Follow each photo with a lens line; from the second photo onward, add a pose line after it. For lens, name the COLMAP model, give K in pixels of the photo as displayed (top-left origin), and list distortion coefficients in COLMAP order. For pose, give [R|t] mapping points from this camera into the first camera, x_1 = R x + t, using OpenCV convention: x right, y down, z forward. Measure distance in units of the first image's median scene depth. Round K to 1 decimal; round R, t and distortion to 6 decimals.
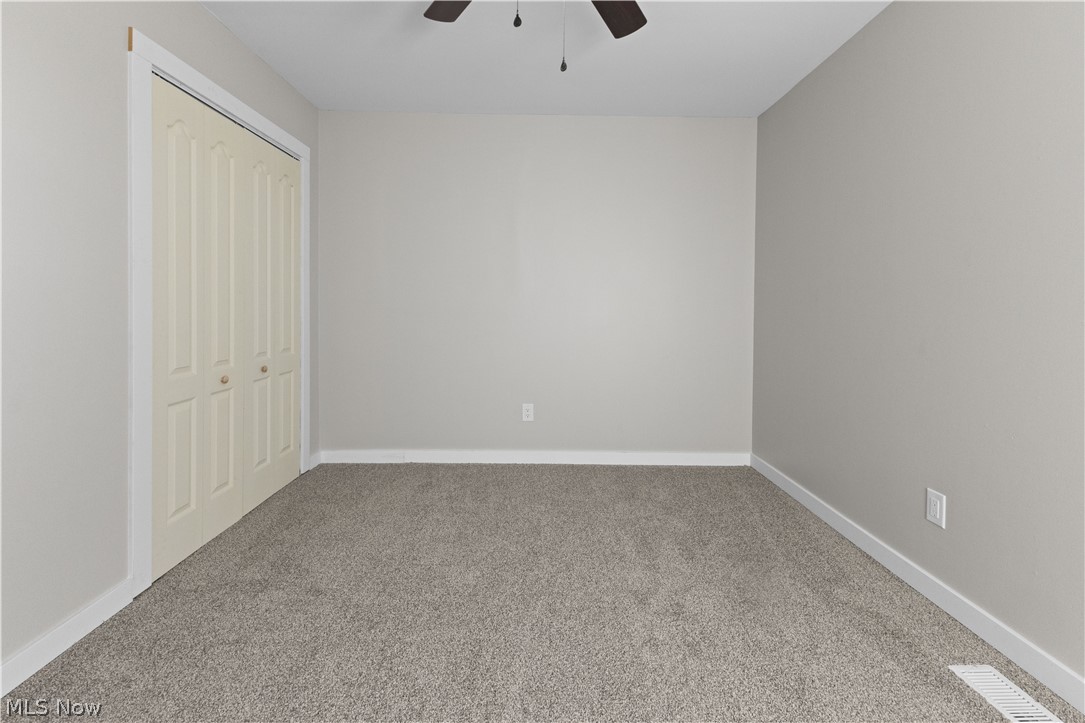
lens RADIAL K [[487.0, 0, 548.1], [0, 487.0, 302.5], [0, 0, 1]] dist [0.011006, -0.000490]
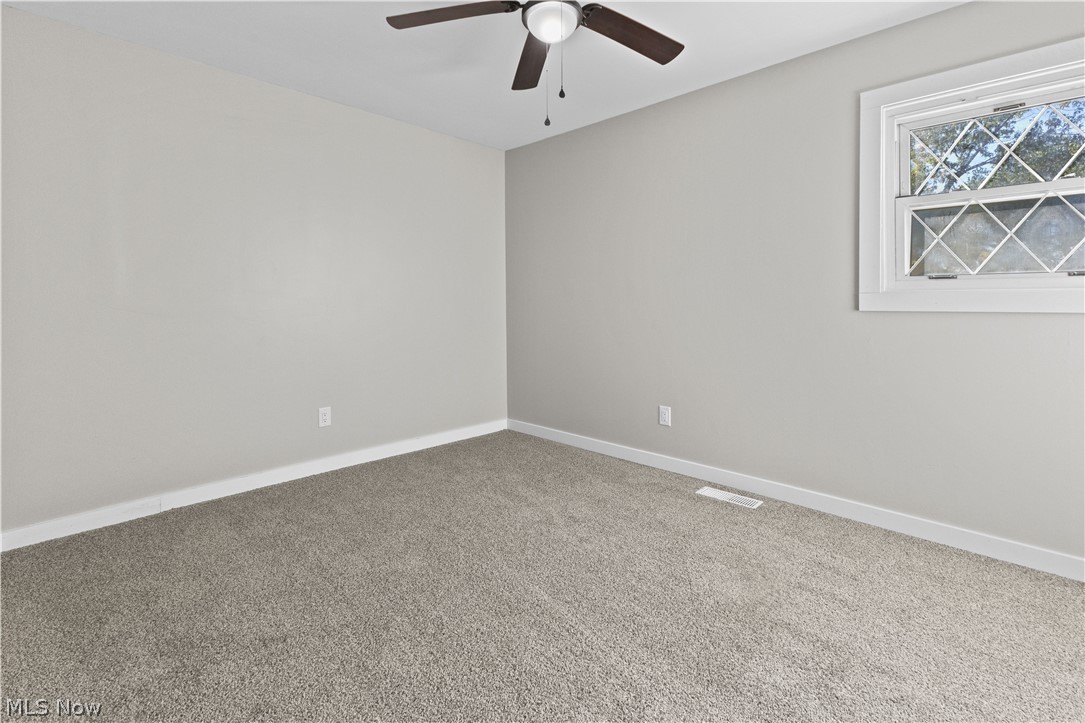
lens RADIAL K [[494.9, 0, 554.0], [0, 494.9, 274.9], [0, 0, 1]] dist [0.015400, -0.000401]
pose [[0.702280, 0.031401, 0.711208, -0.596668], [0.000183, 0.999019, -0.044288, -0.004110], [-0.711900, 0.031233, 0.701586, 0.019243]]
